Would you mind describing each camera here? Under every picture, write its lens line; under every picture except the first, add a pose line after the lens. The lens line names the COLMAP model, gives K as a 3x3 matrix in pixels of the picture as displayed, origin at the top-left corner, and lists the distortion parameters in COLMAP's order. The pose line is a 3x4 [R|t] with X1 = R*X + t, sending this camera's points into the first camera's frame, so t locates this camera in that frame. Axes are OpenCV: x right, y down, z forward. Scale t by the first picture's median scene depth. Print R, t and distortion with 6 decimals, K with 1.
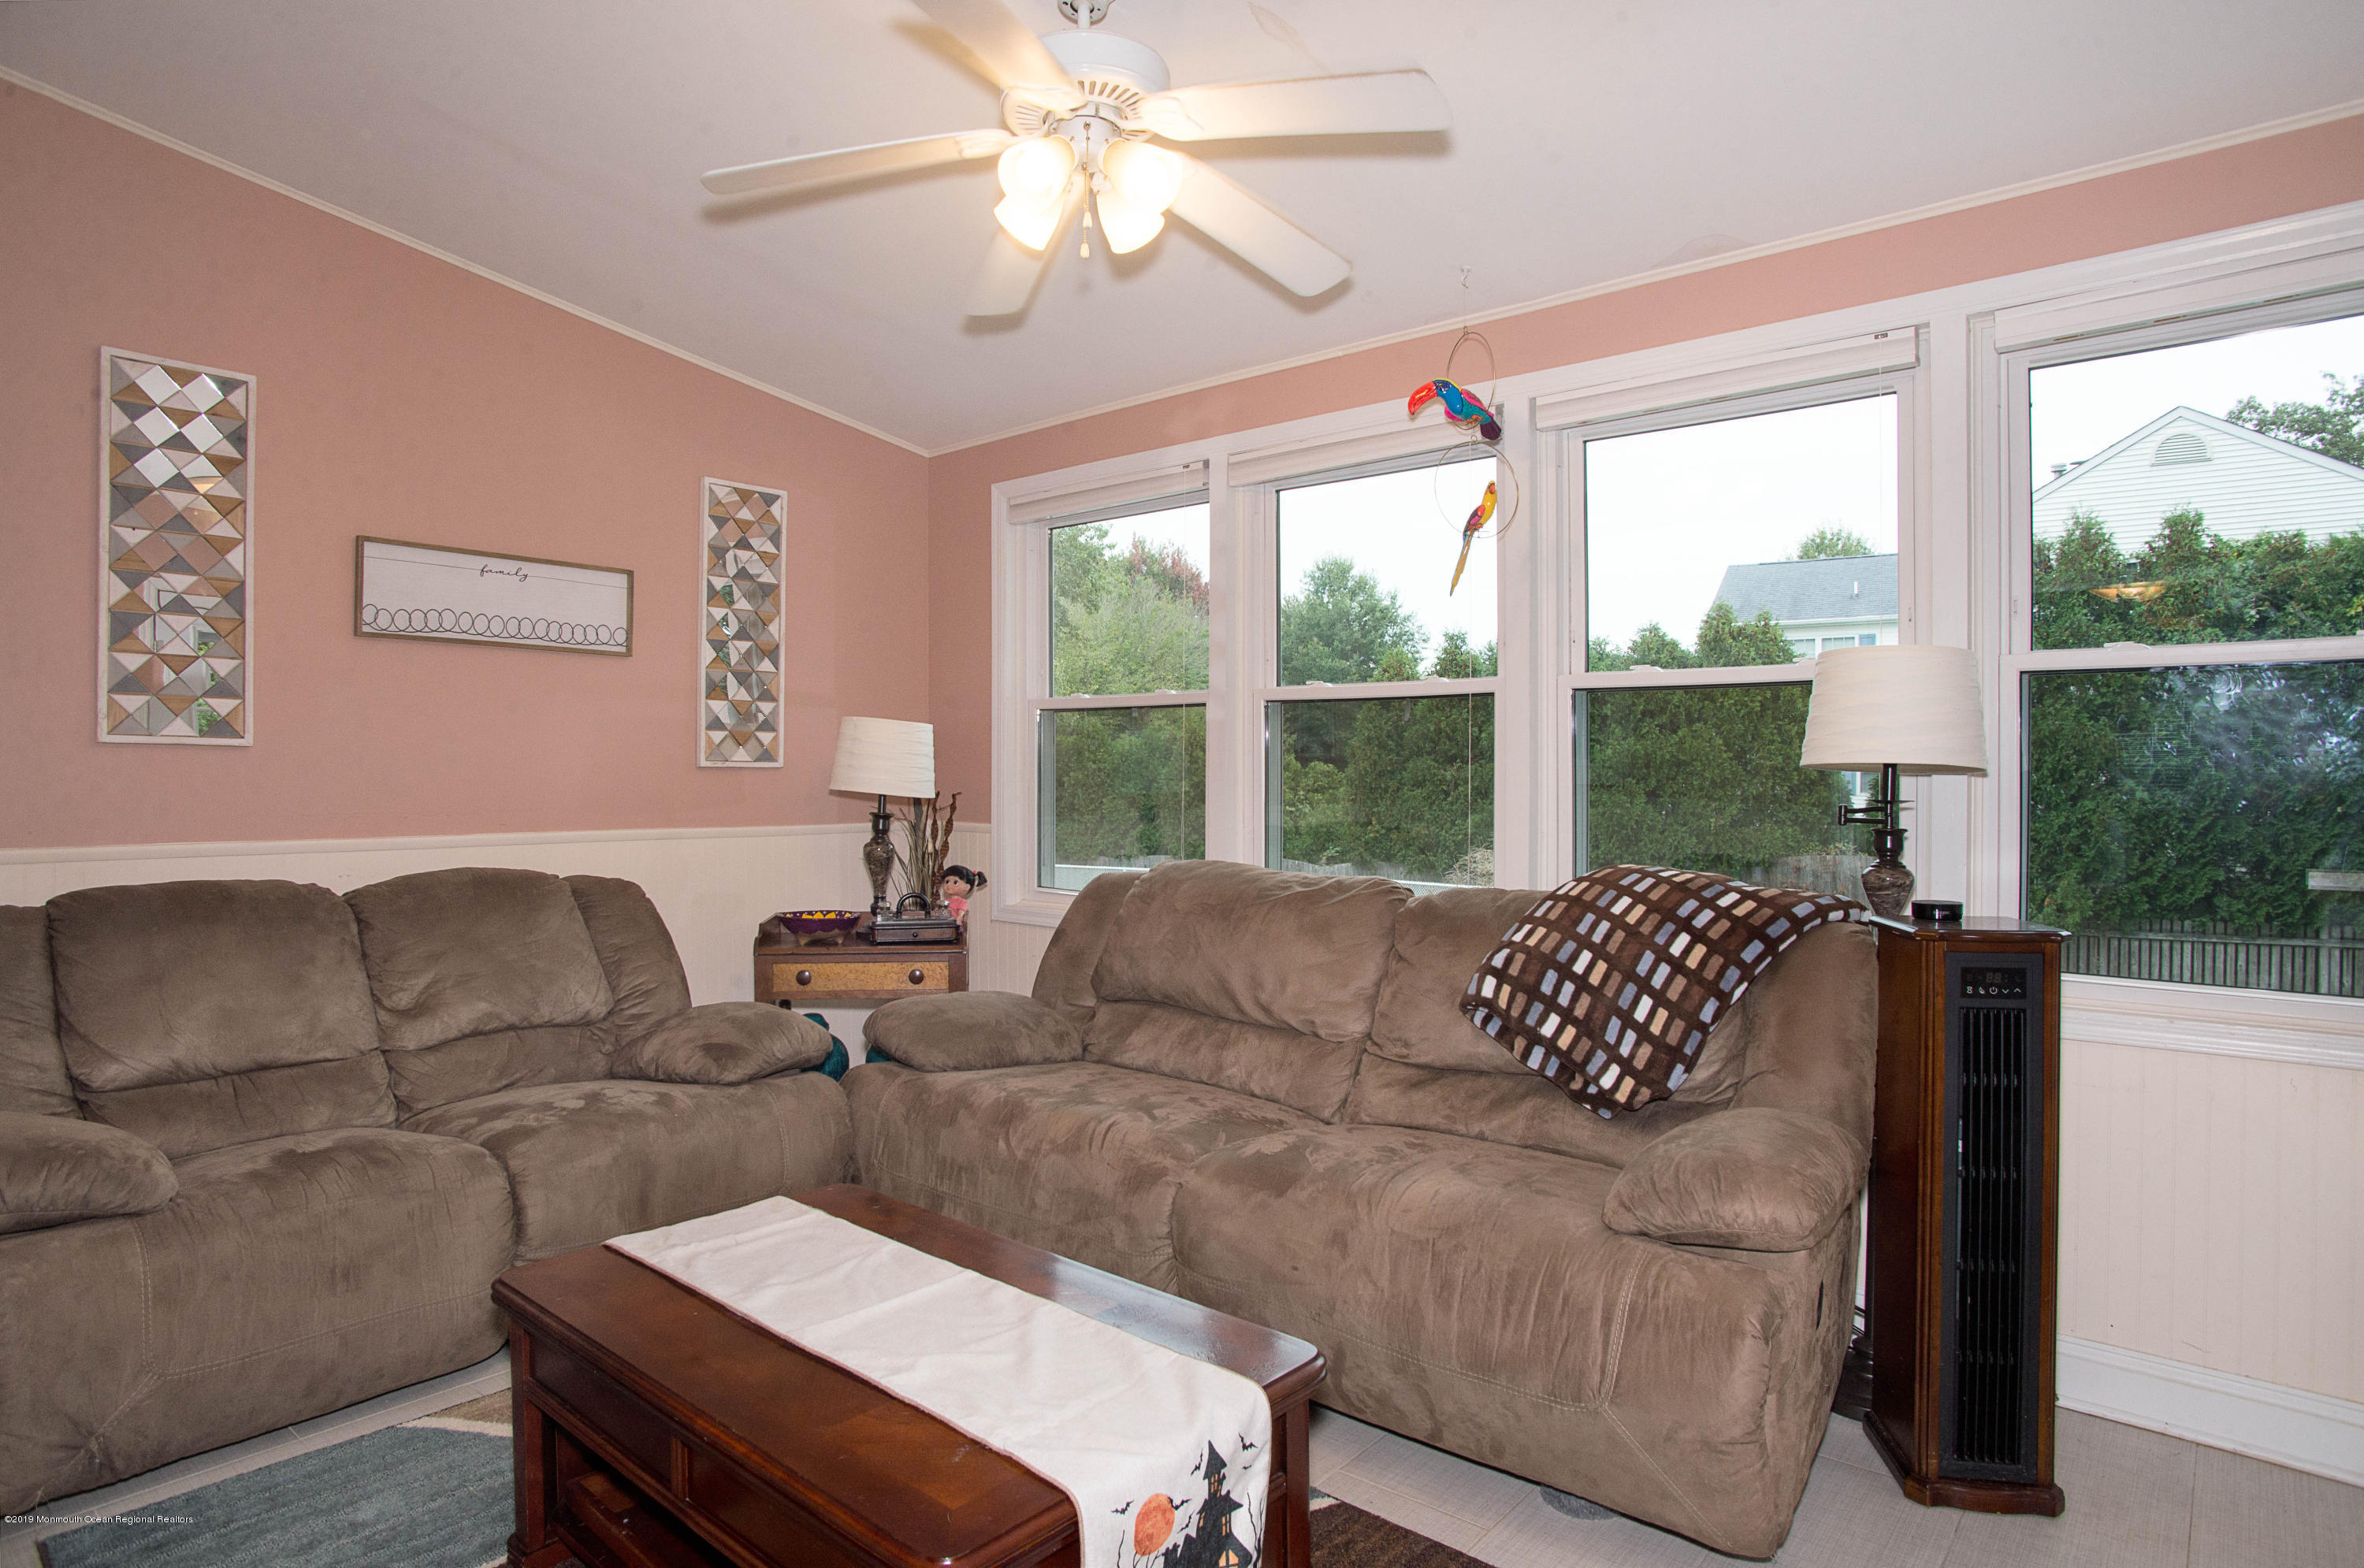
lens RADIAL K [[1293.8, 0, 1192.9], [0, 1293.8, 773.9], [0, 0, 1]] dist [-0.044751, 0.009083]
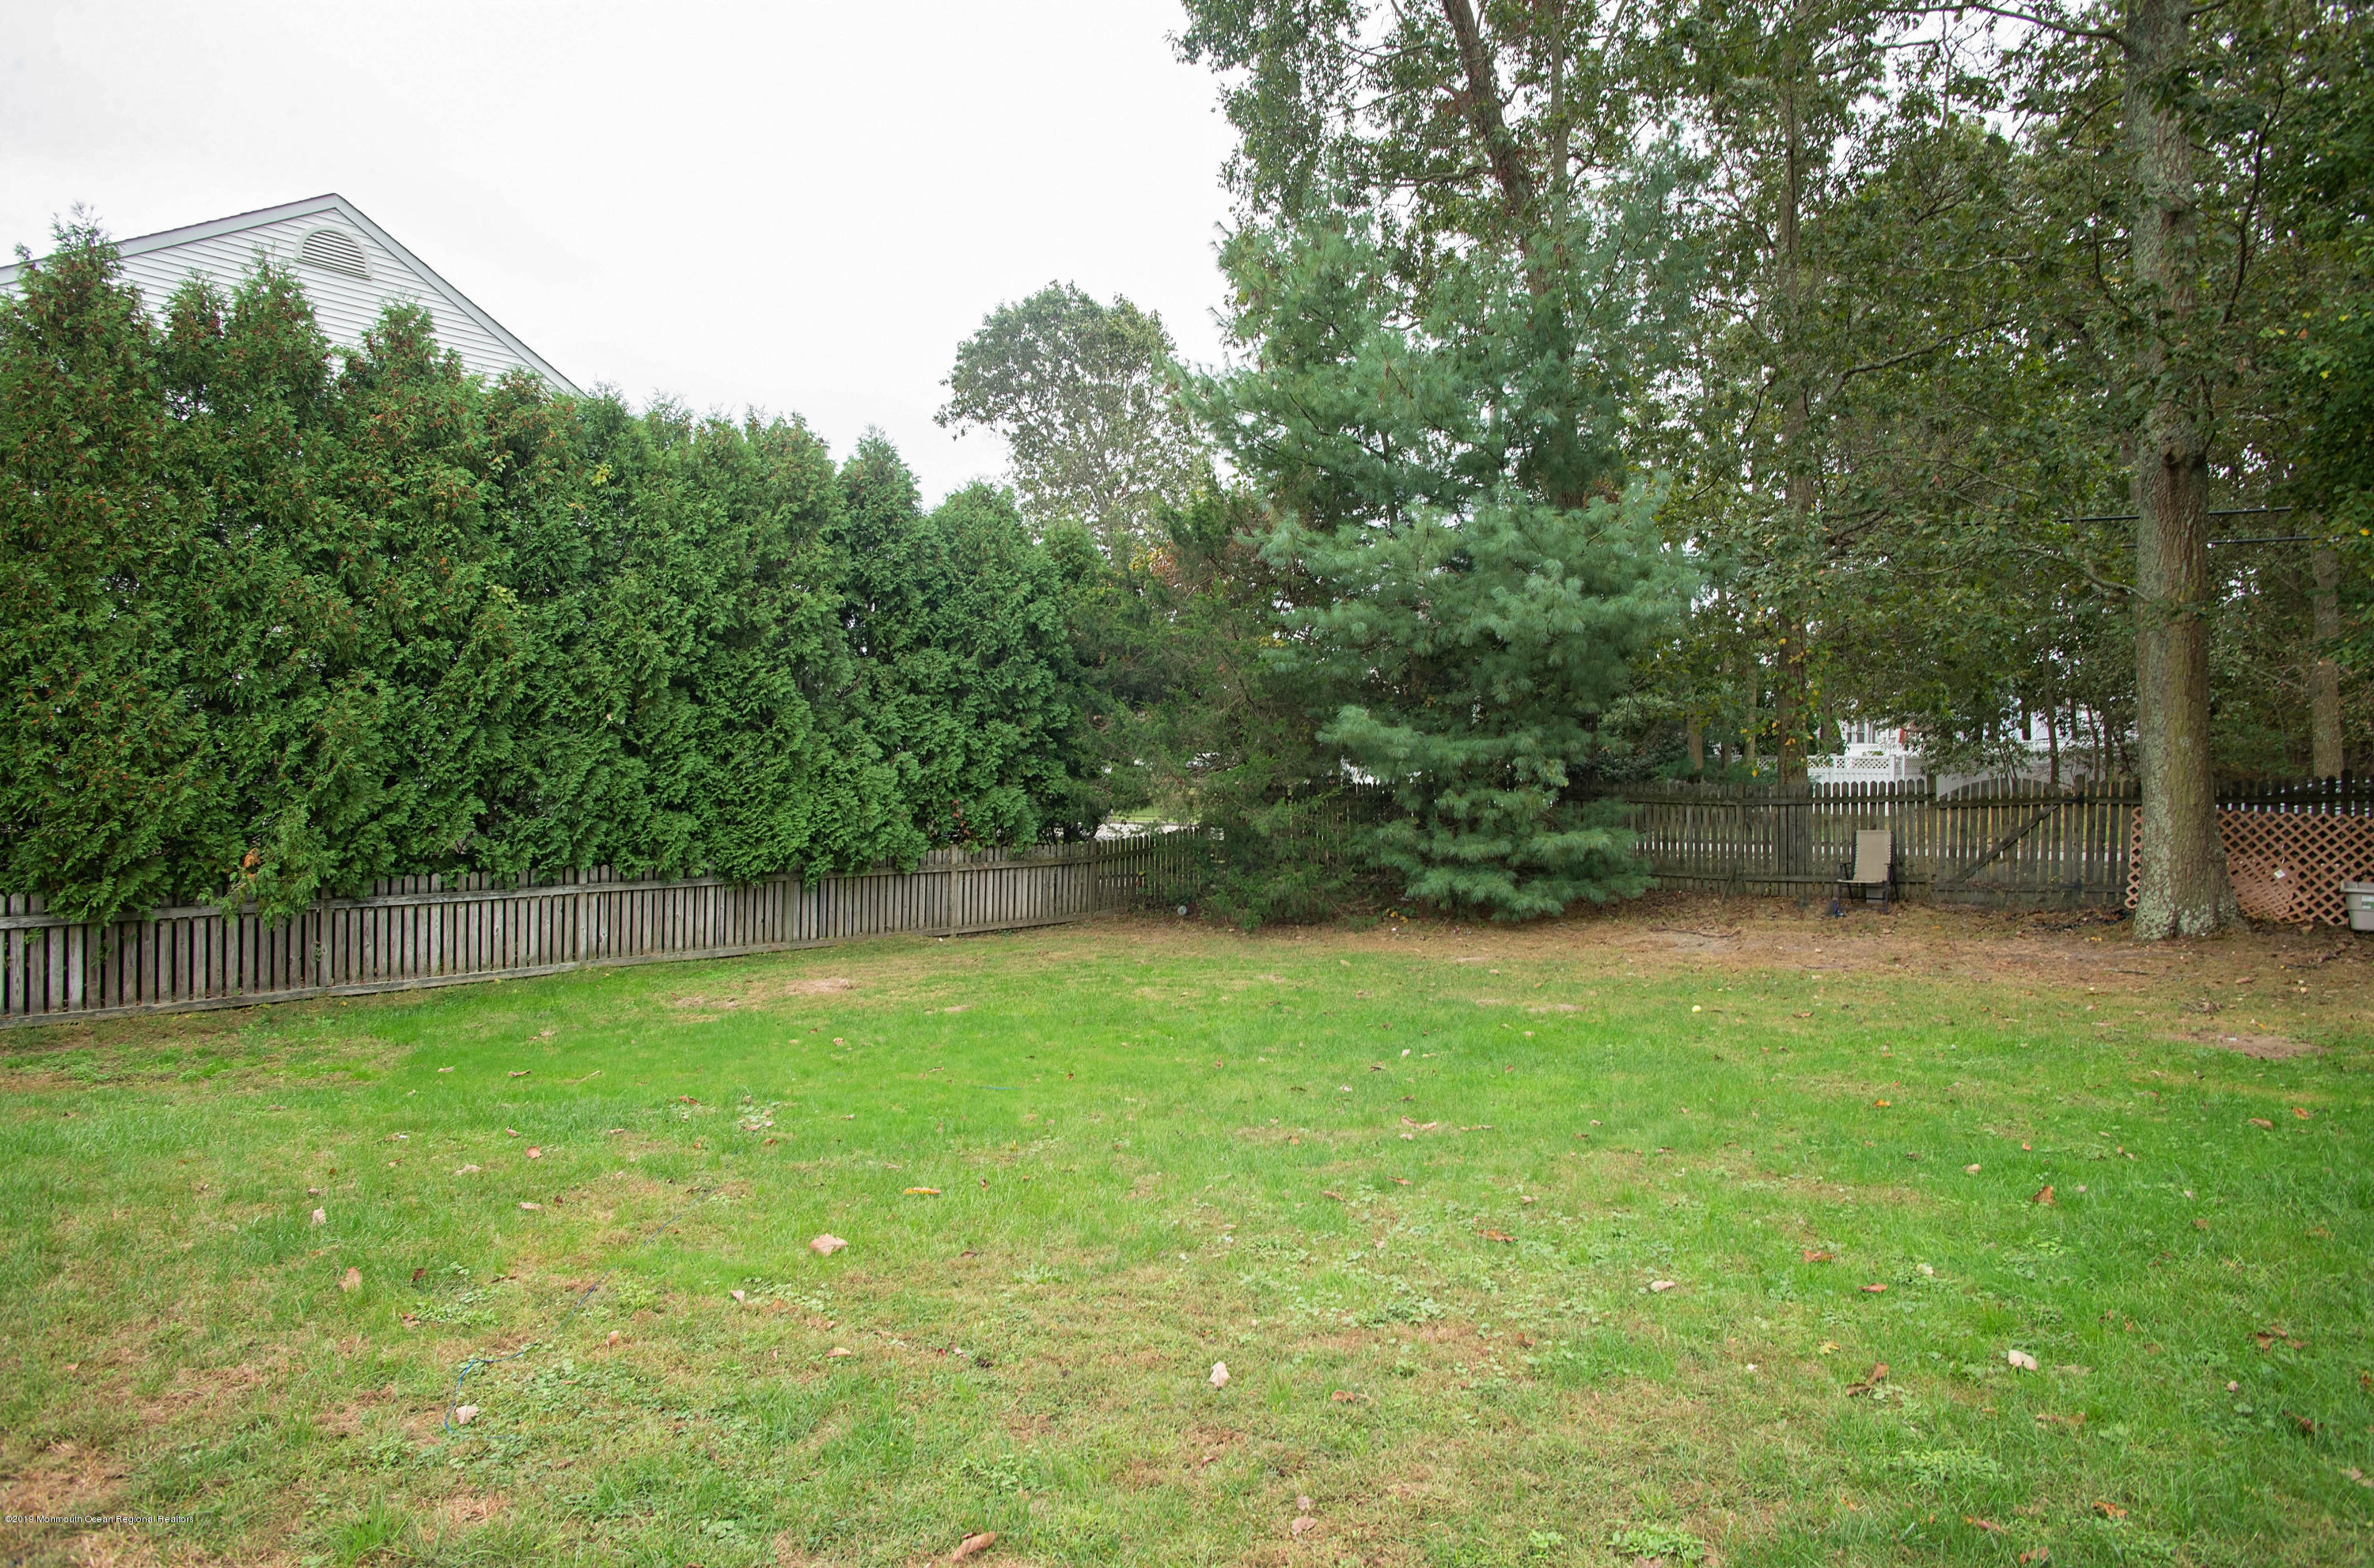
lens RADIAL K [[1397.1, 0, 1189.9], [0, 1397.1, 767.4], [0, 0, 1]] dist [-0.055866, 0.001126]
pose [[0.171622, 0.005202, 0.985149, 0.107792], [-0.010741, 0.999937, -0.003409, 0.054929], [-0.985104, -0.009996, 0.171666, 0.456720]]
